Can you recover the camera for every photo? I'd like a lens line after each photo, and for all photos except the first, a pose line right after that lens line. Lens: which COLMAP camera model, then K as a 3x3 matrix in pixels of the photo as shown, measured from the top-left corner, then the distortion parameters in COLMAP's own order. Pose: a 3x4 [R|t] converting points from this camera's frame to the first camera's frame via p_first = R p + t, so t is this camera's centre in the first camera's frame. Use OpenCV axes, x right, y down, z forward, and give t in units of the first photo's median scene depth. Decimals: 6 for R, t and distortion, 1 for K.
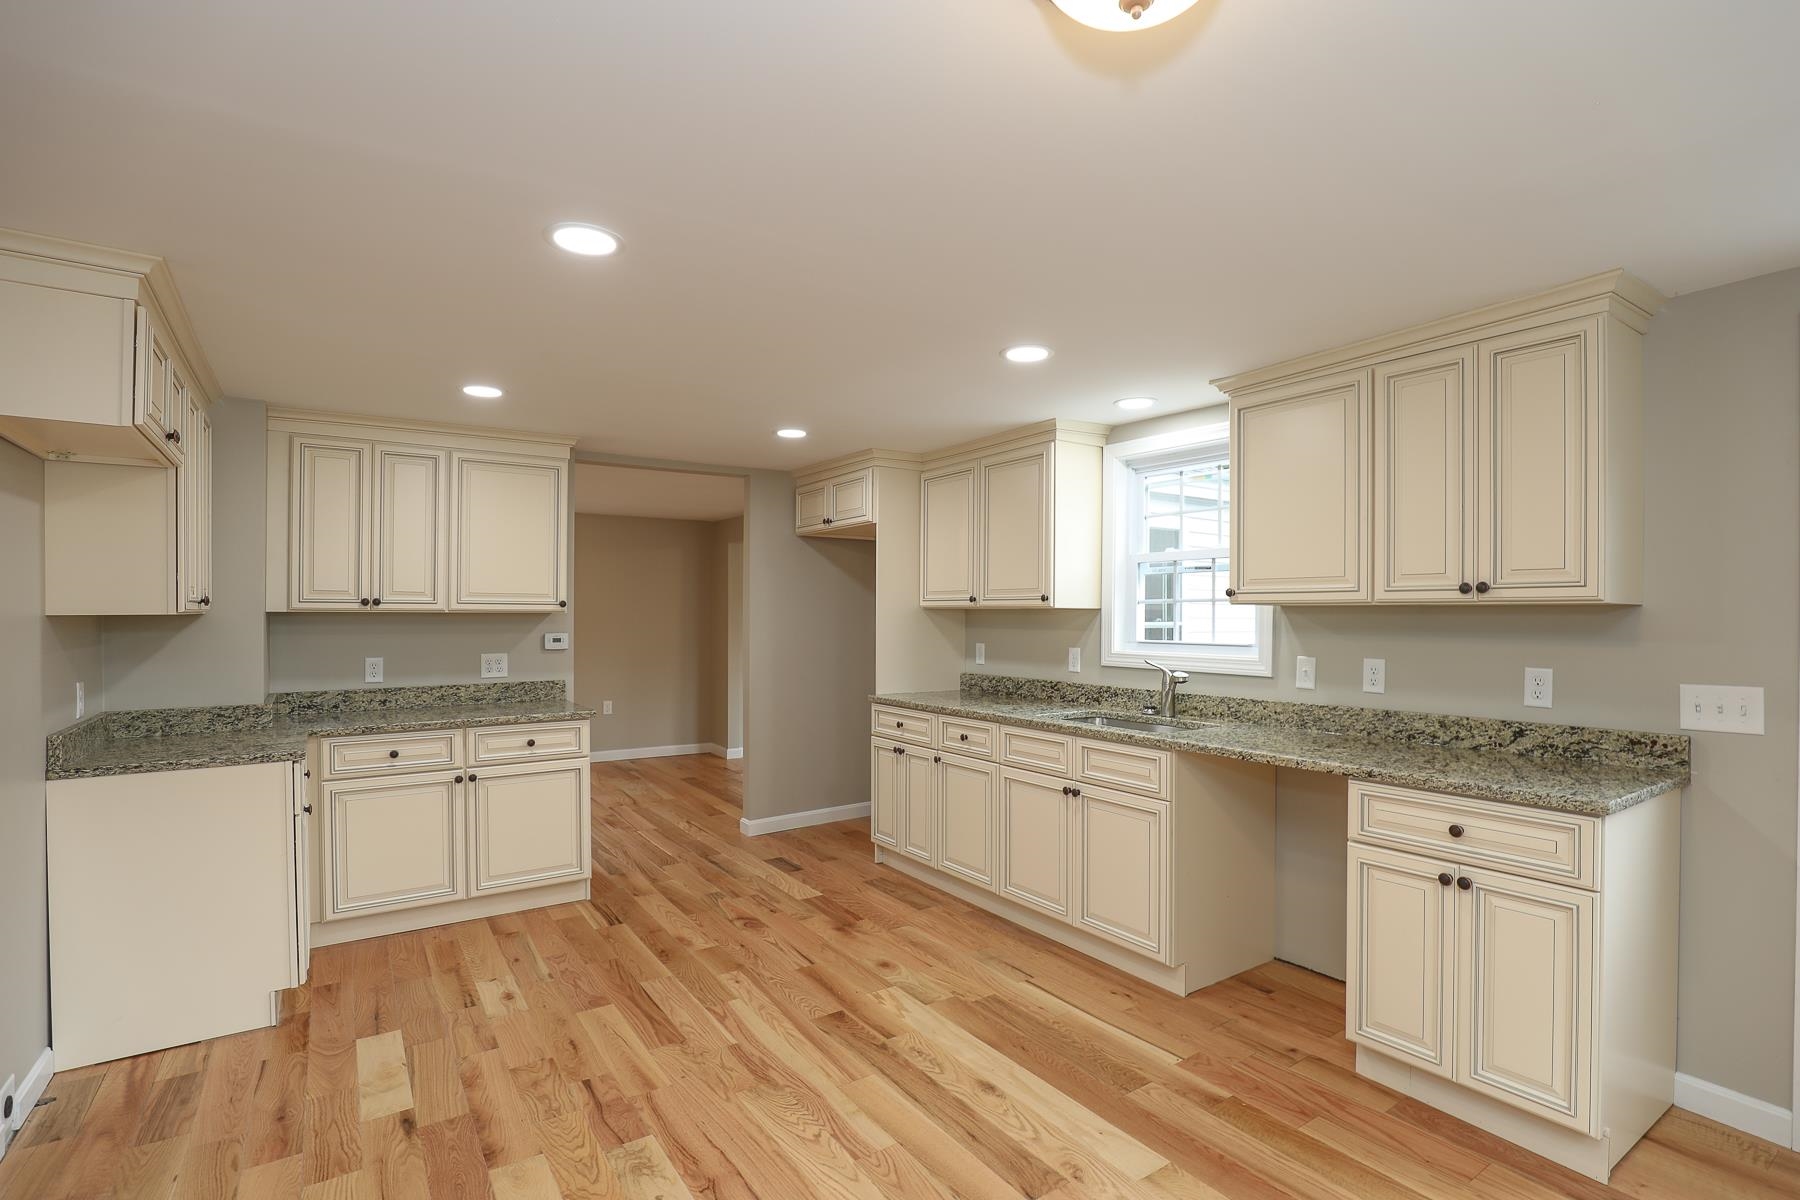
lens RADIAL K [[840.2, 0, 919.9], [0, 840.2, 628.2], [0, 0, 1]] dist [-0.035631, 0.006166]
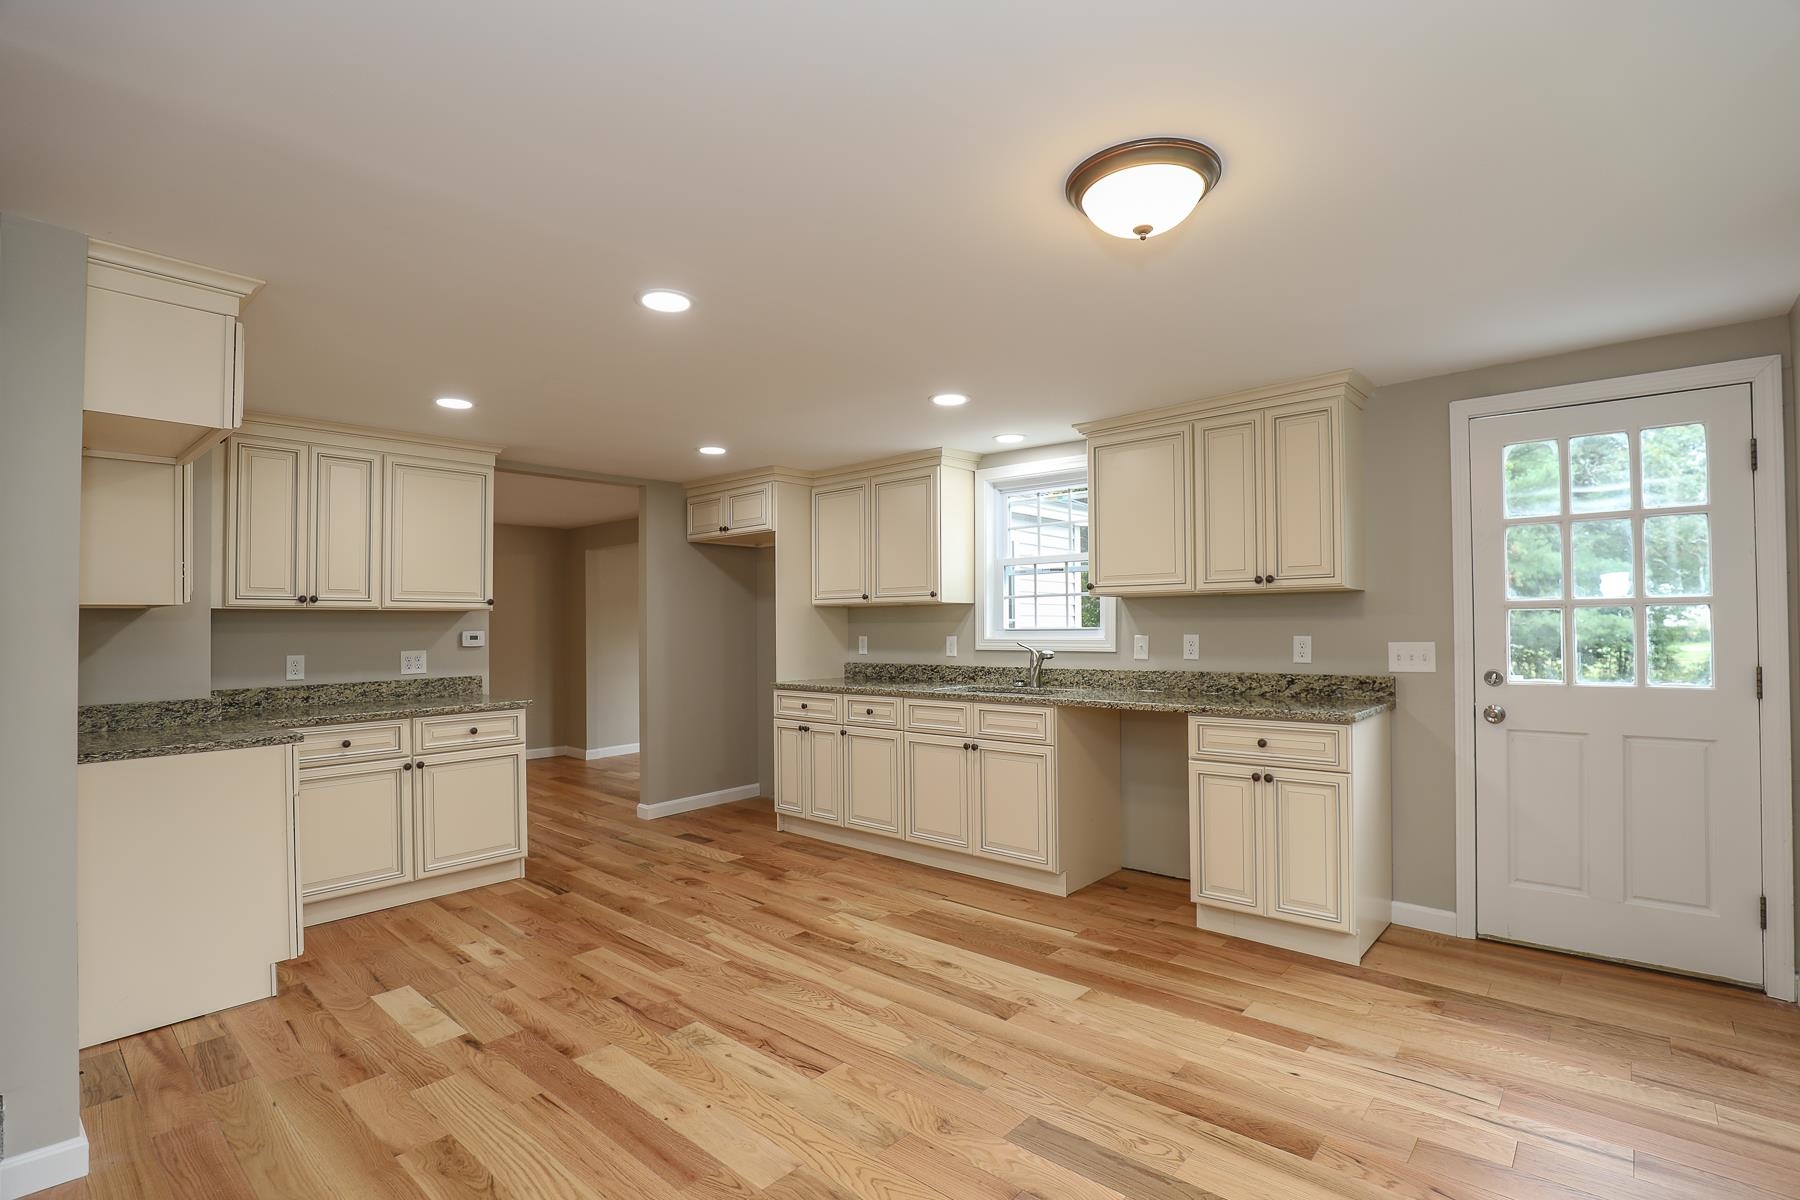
lens RADIAL K [[840.2, 0, 912.4], [0, 840.2, 621.4], [0, 0, 1]] dist [-0.035631, 0.006166]
pose [[0.971399, -0.011462, 0.237176, -0.204759], [0.016231, 0.999703, -0.018166, 0.030874], [-0.236897, 0.021496, 0.971297, -0.201975]]
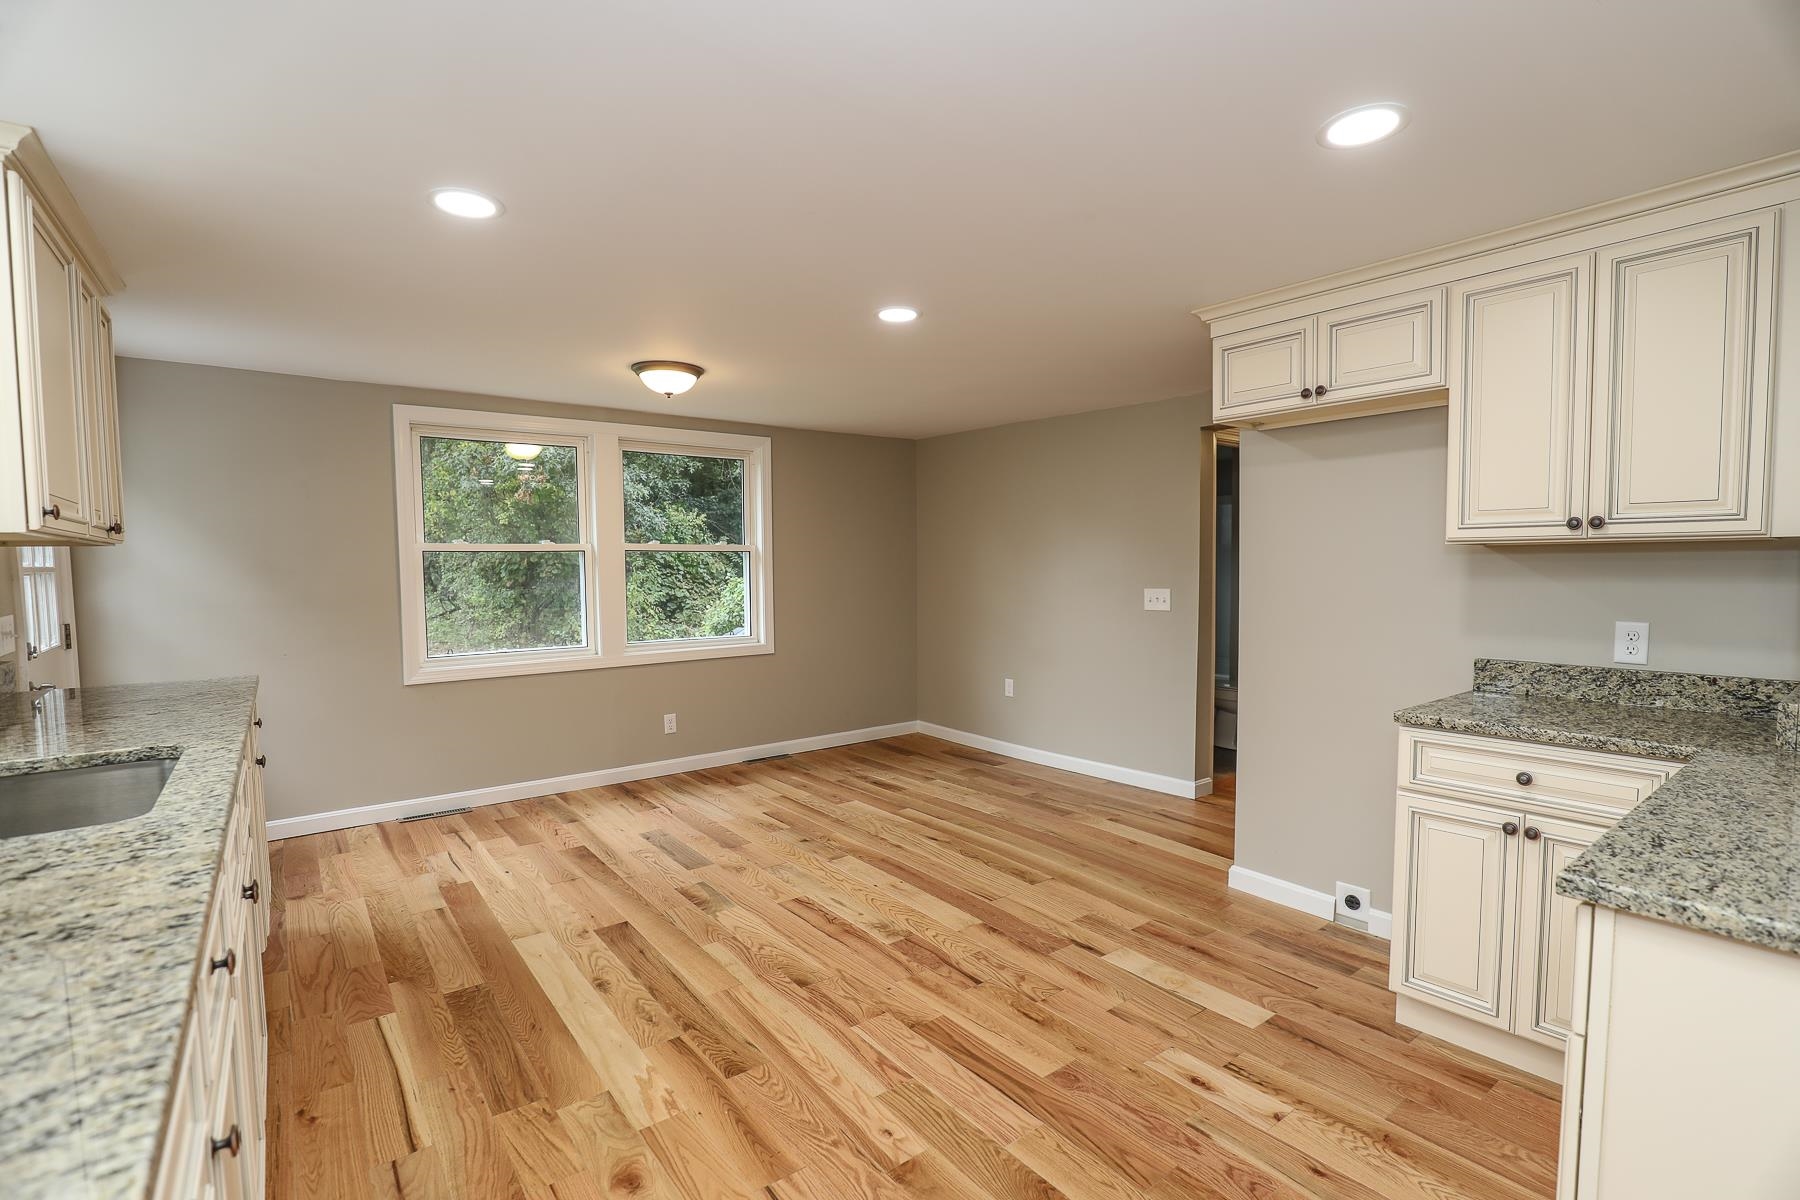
lens RADIAL K [[840.2, 0, 913.4], [0, 840.2, 622.1], [0, 0, 1]] dist [-0.035631, 0.006166]
pose [[-0.998638, 0.009402, -0.051324, -0.206089], [0.004951, 0.996268, 0.086177, -0.010382], [0.051943, 0.085806, -0.994957, 1.562453]]
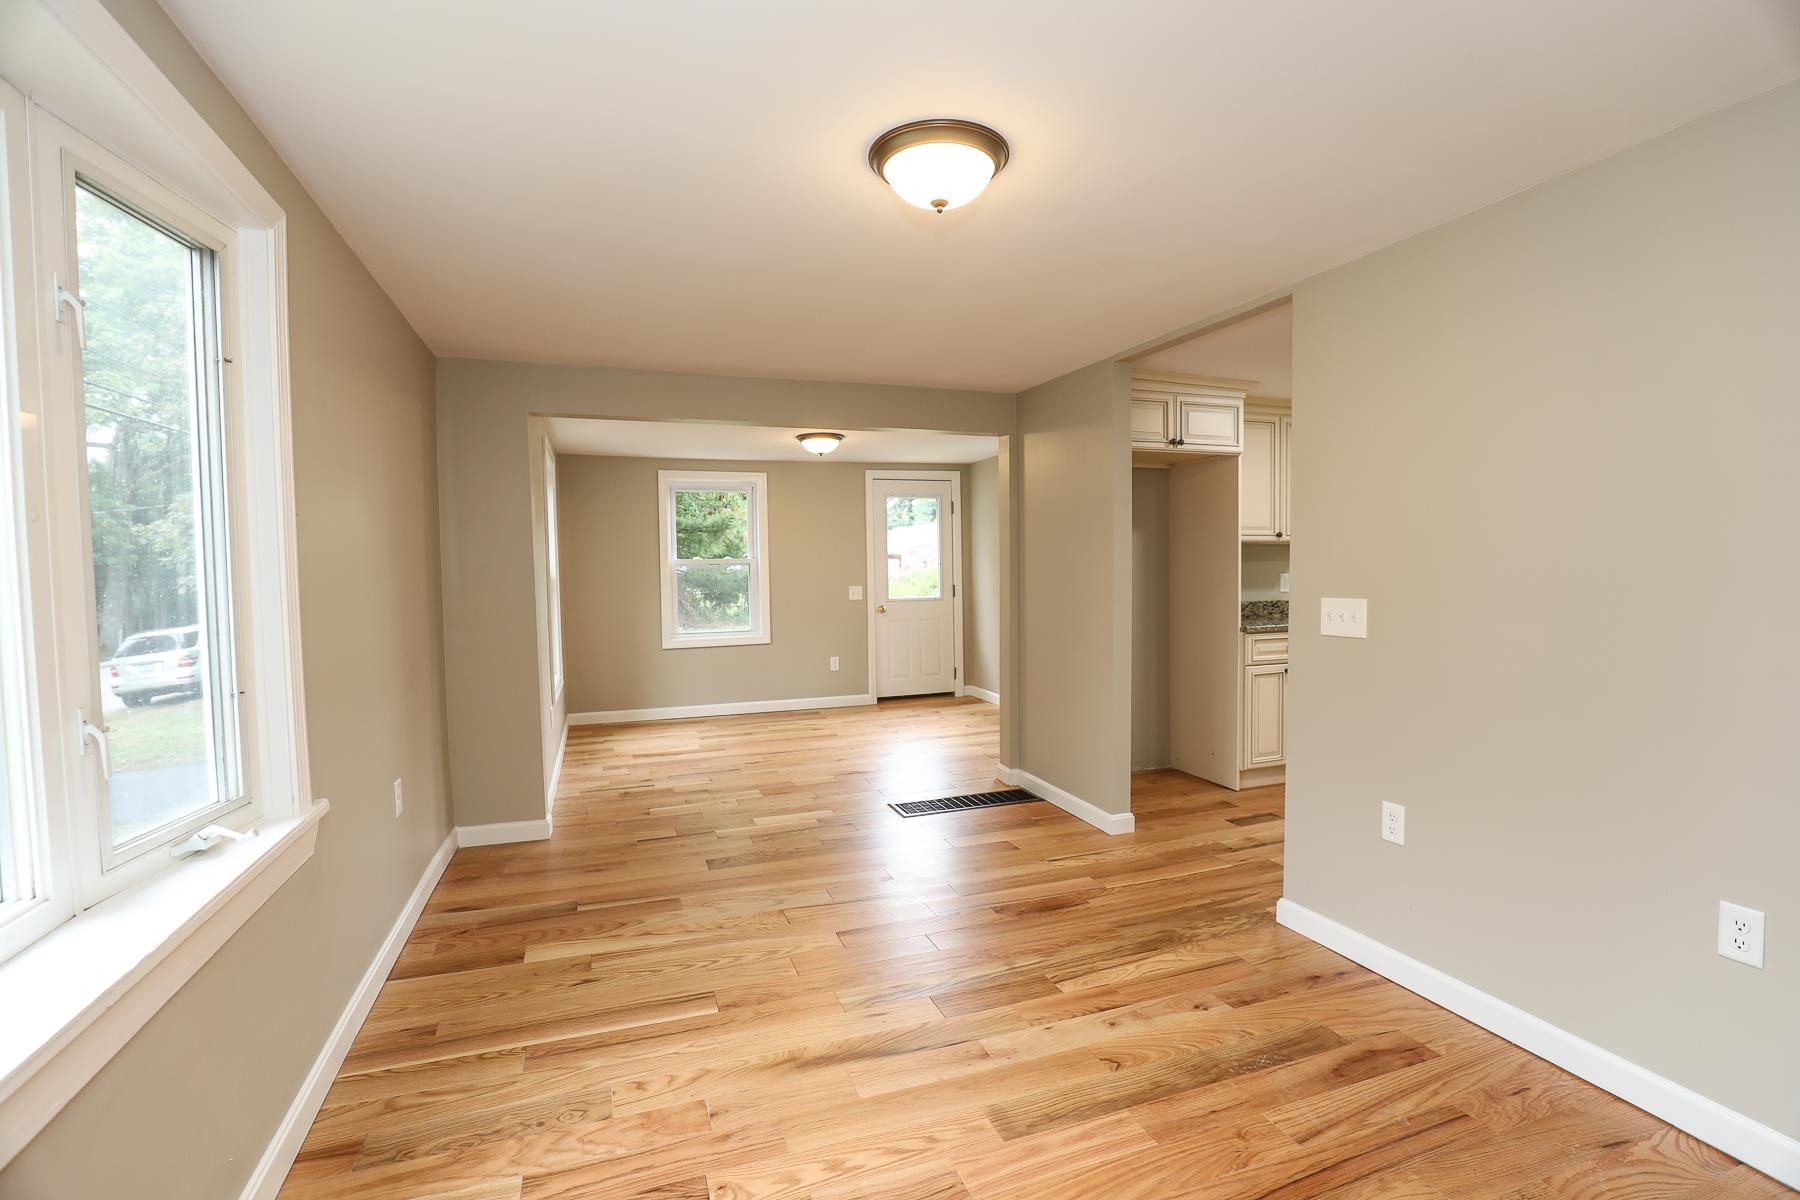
lens RADIAL K [[840.2, 0, 903.4], [0, 840.2, 592.0], [0, 0, 1]] dist [-0.035631, 0.006166]
pose [[0.274395, -0.037428, 0.960888, -1.639090], [0.034136, 0.998992, 0.029164, -0.008063], [-0.961011, 0.024799, 0.275396, 1.611837]]
